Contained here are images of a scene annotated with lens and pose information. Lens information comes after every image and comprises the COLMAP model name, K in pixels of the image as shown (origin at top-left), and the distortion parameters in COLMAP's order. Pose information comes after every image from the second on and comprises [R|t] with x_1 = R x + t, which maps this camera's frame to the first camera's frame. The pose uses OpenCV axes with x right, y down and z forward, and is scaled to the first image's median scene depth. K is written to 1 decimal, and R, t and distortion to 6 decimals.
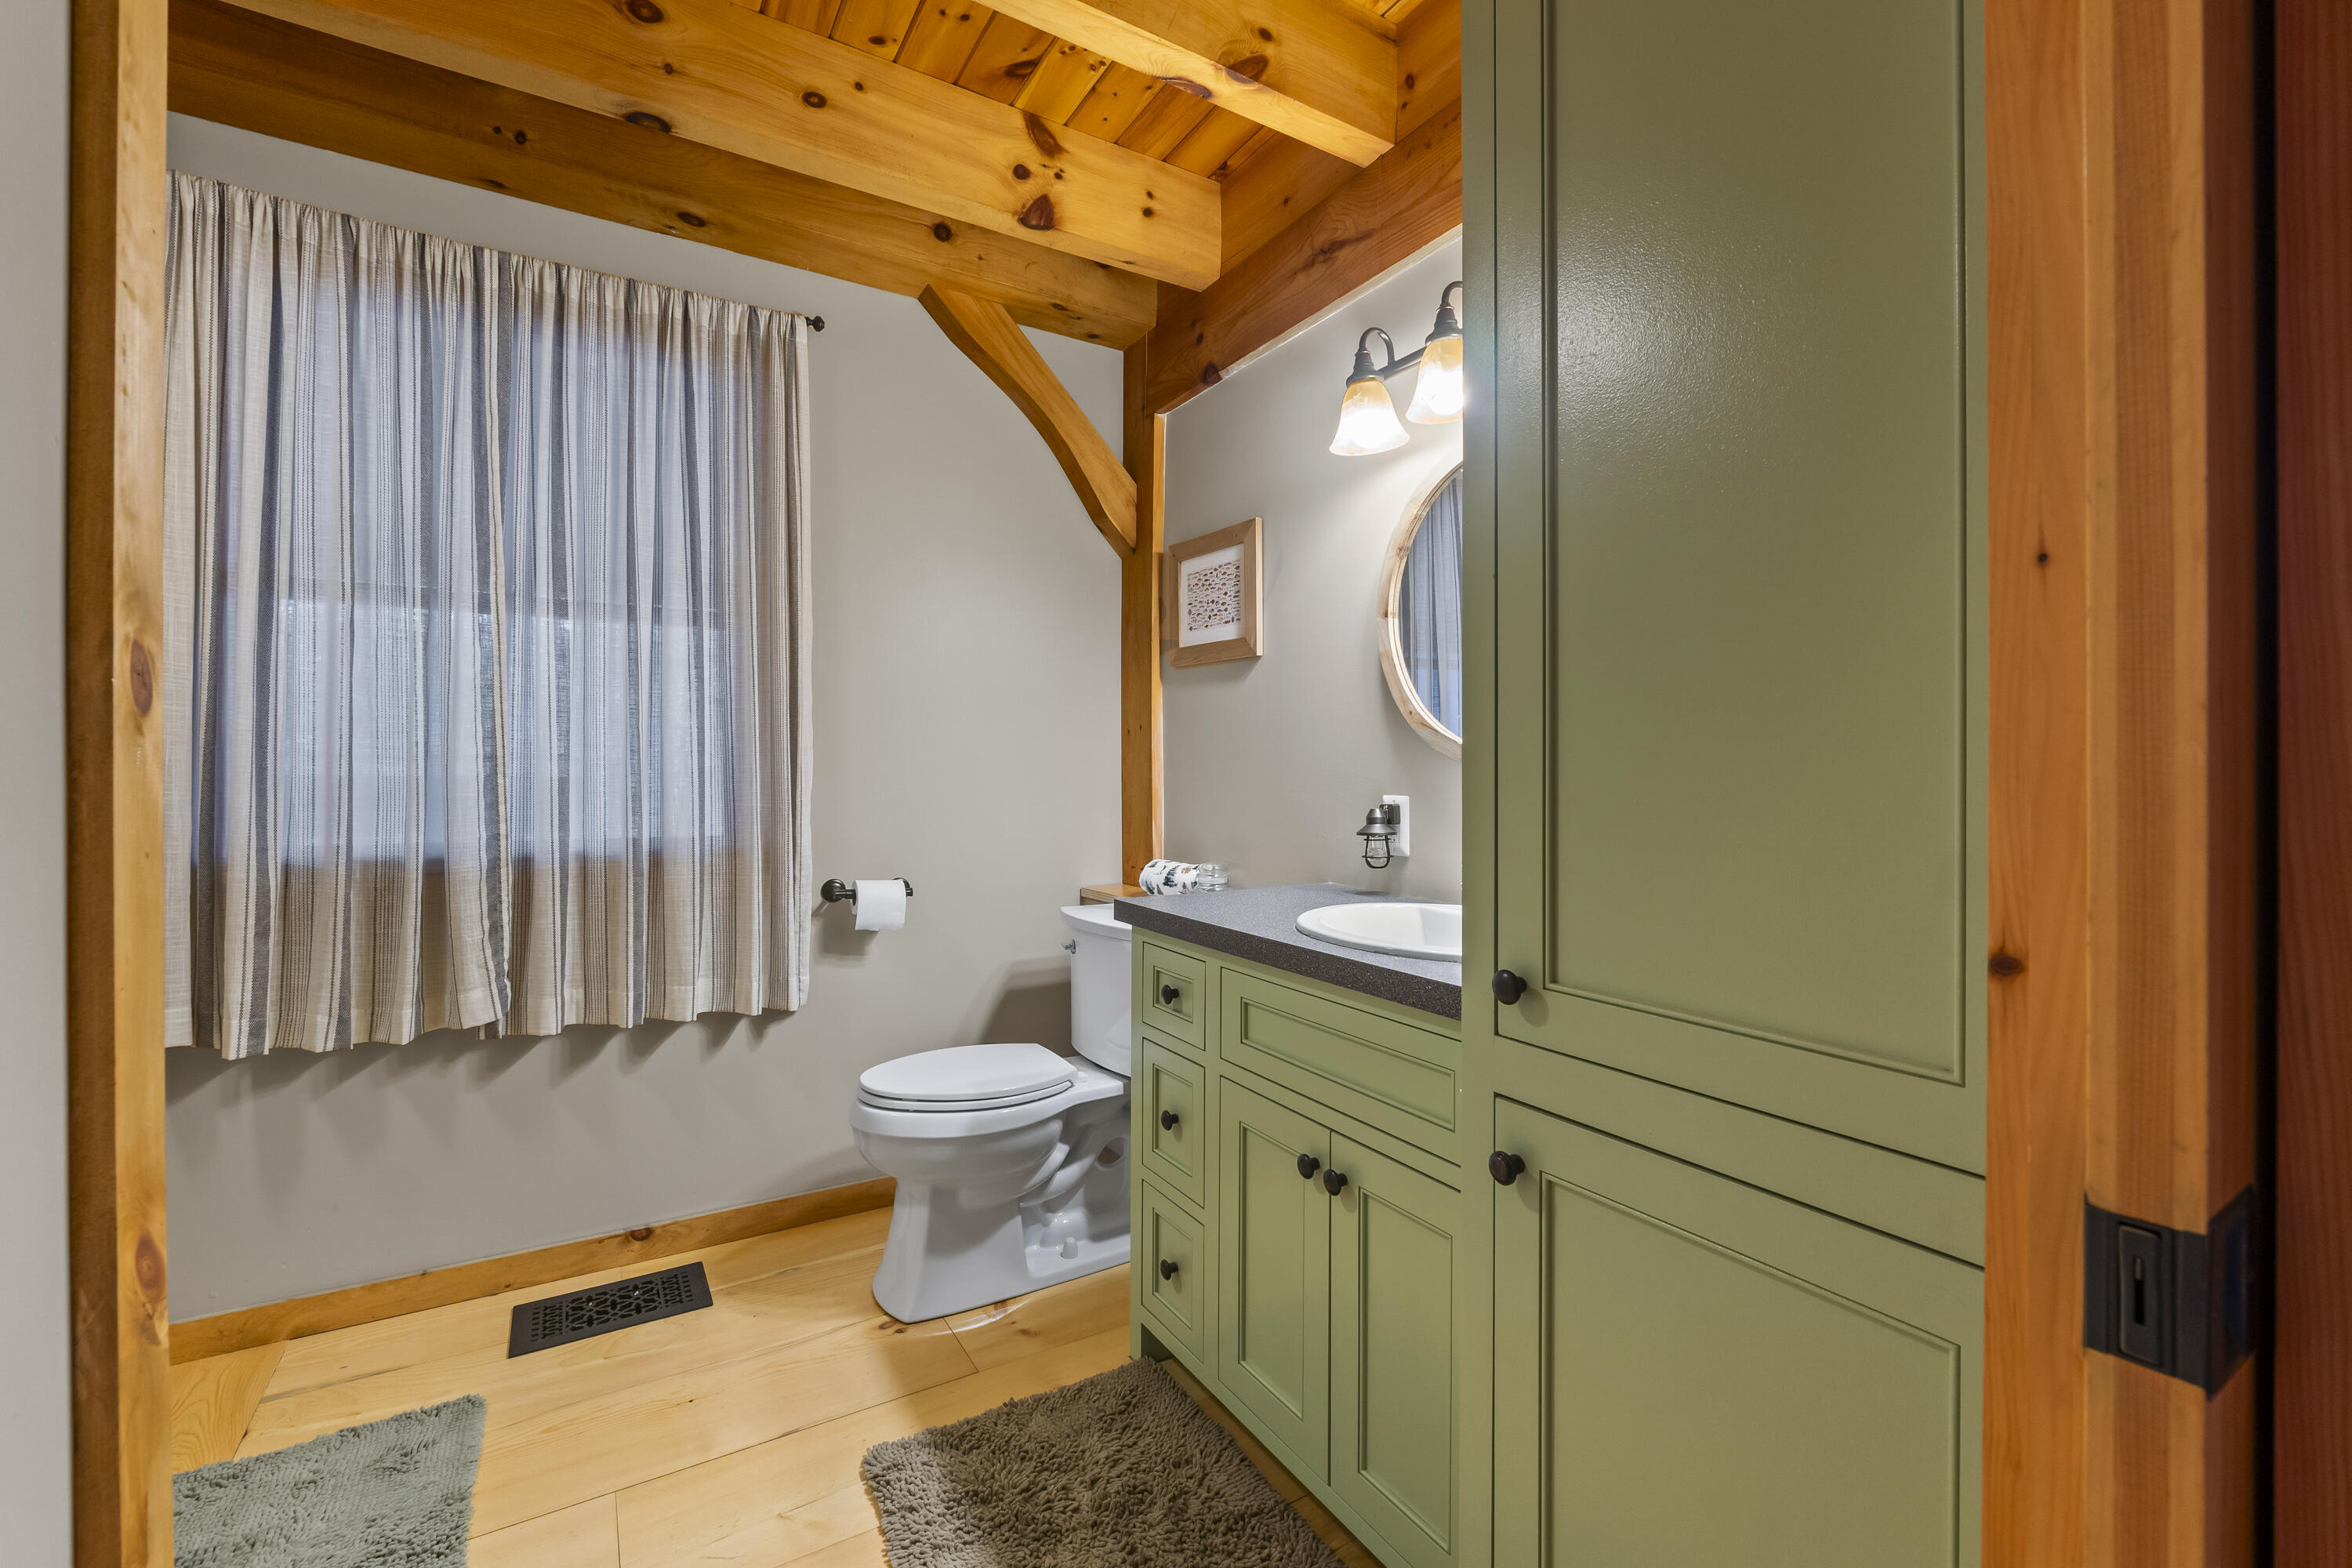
lens RADIAL K [[978.8, 0, 1172.0], [0, 978.8, 764.5], [0, 0, 1]] dist [-0.009459, -0.000347]
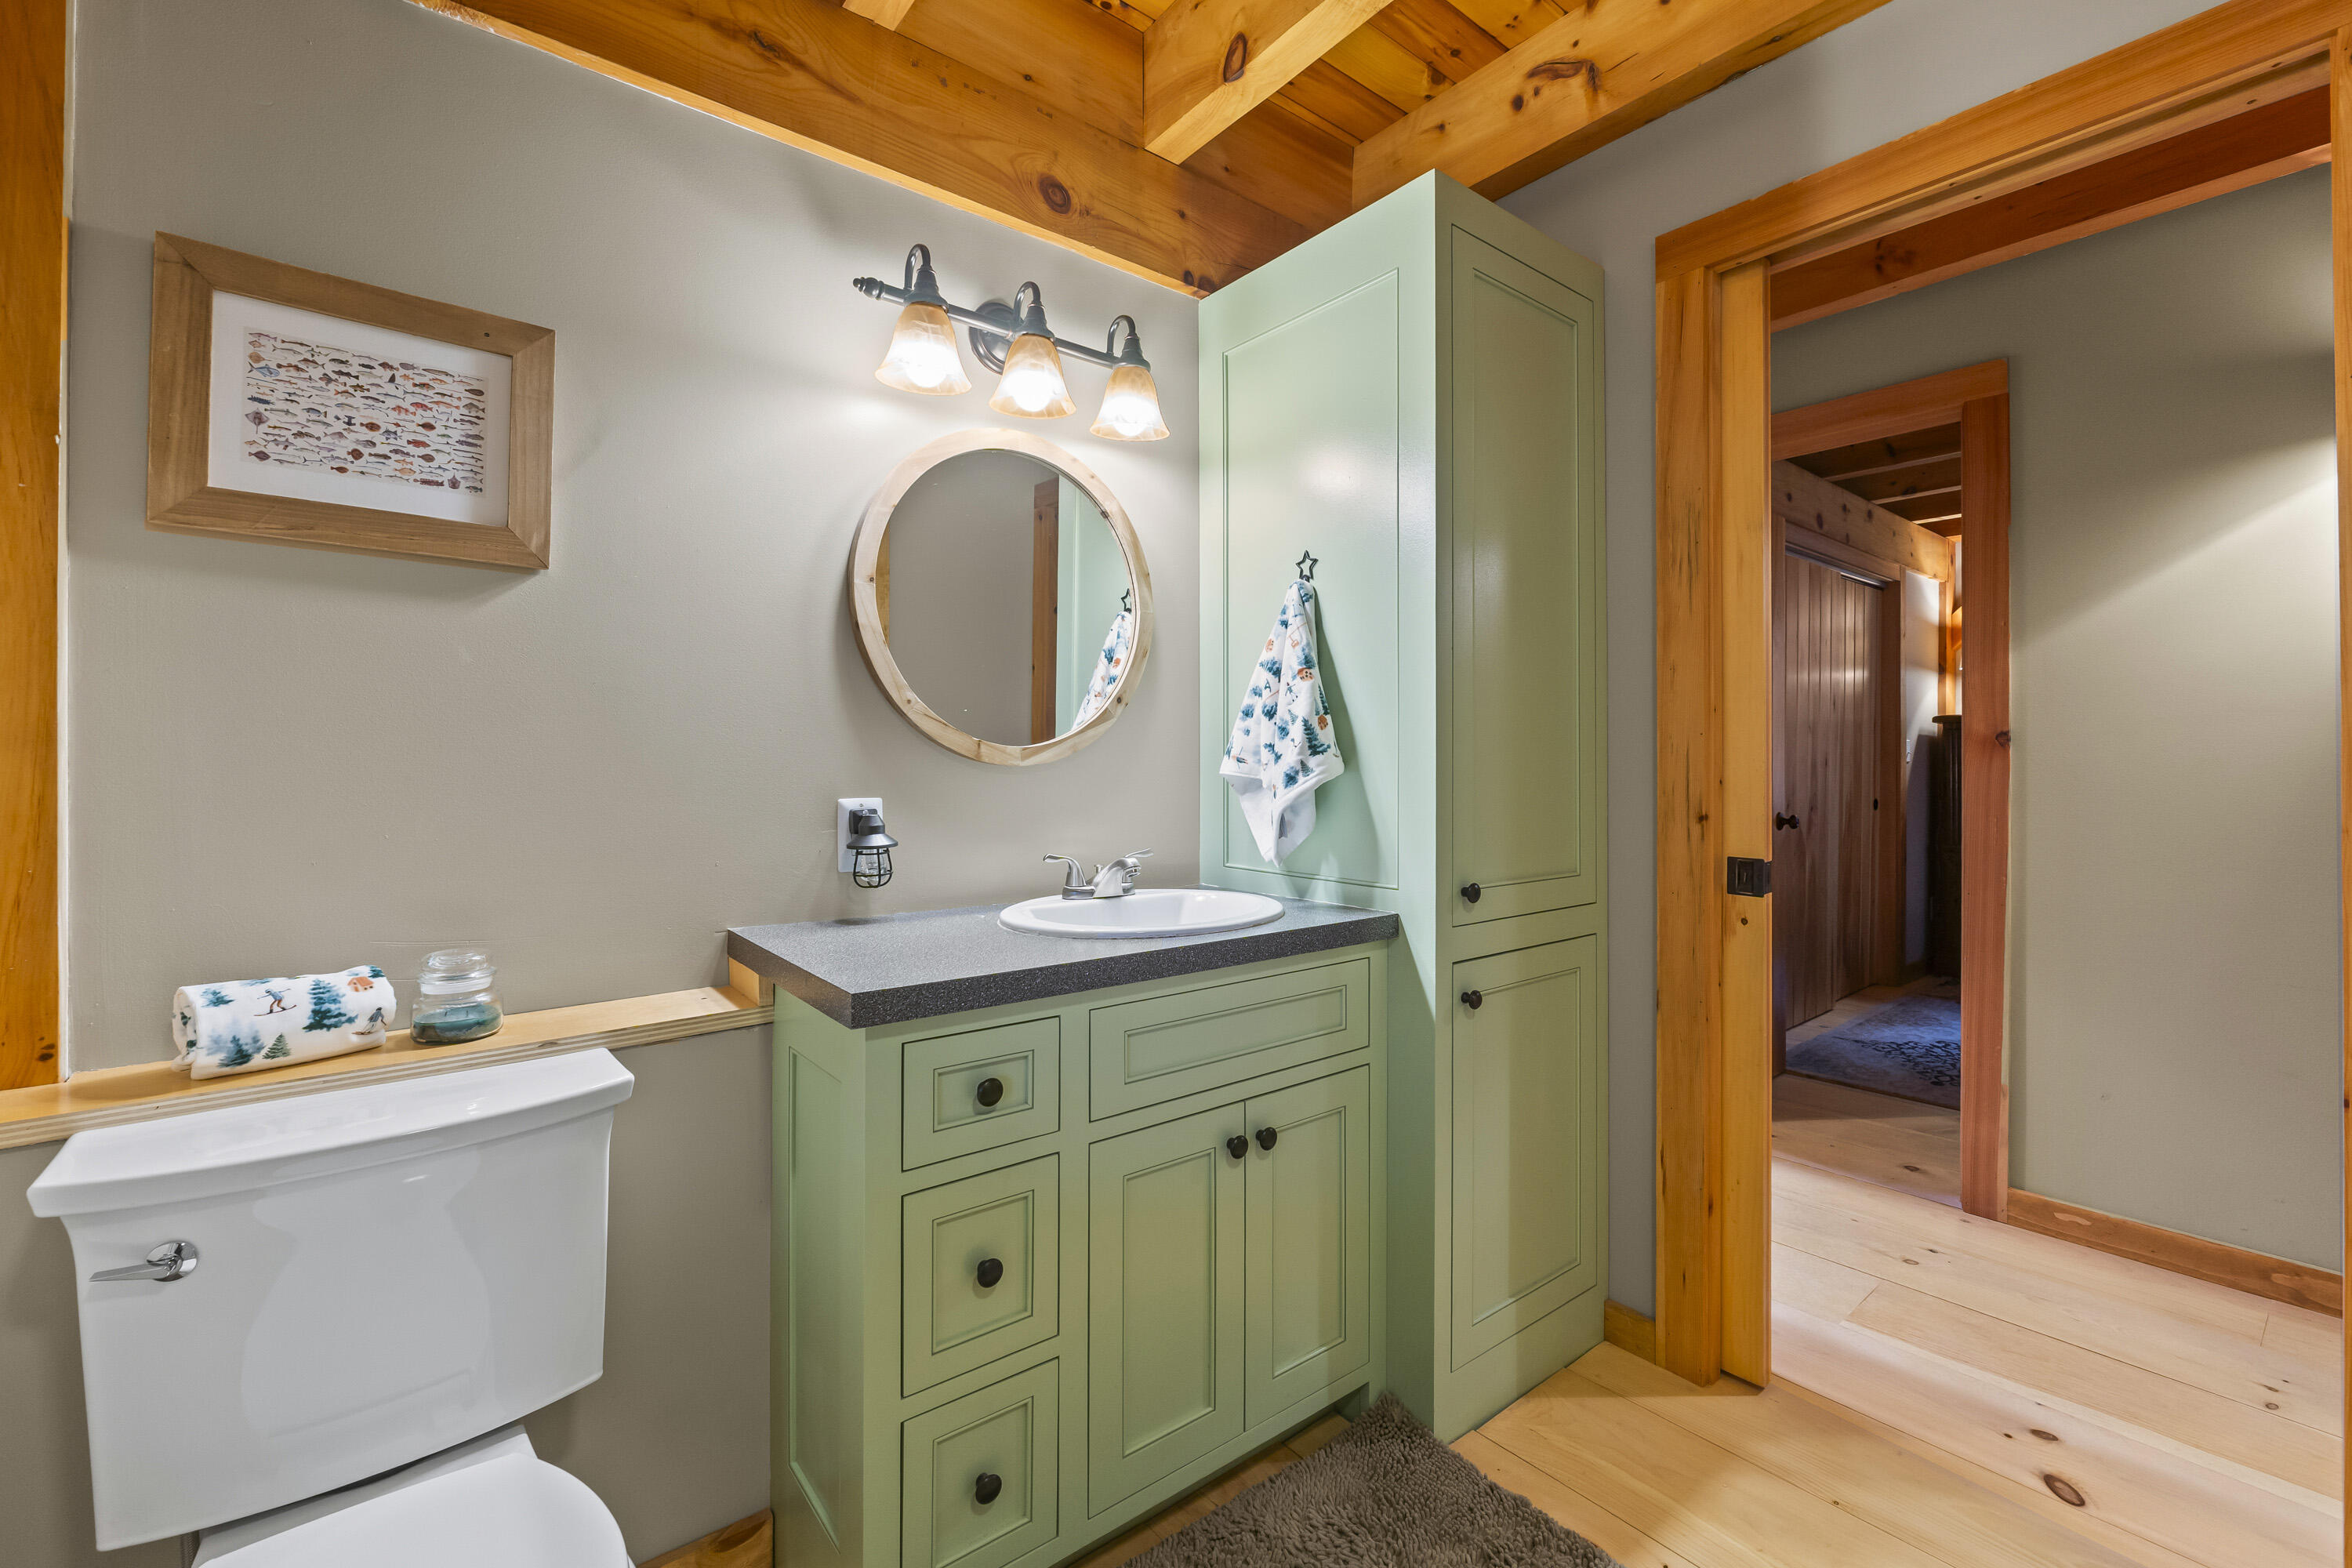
lens RADIAL K [[978.8, 0, 1172.0], [0, 978.8, 764.5], [0, 0, 1]] dist [-0.009459, -0.000347]
pose [[-0.124343, 0.002104, 0.992237, -0.512152], [-0.003110, 0.999992, -0.002510, 0.003008], [-0.992234, -0.003398, -0.124336, 0.691858]]
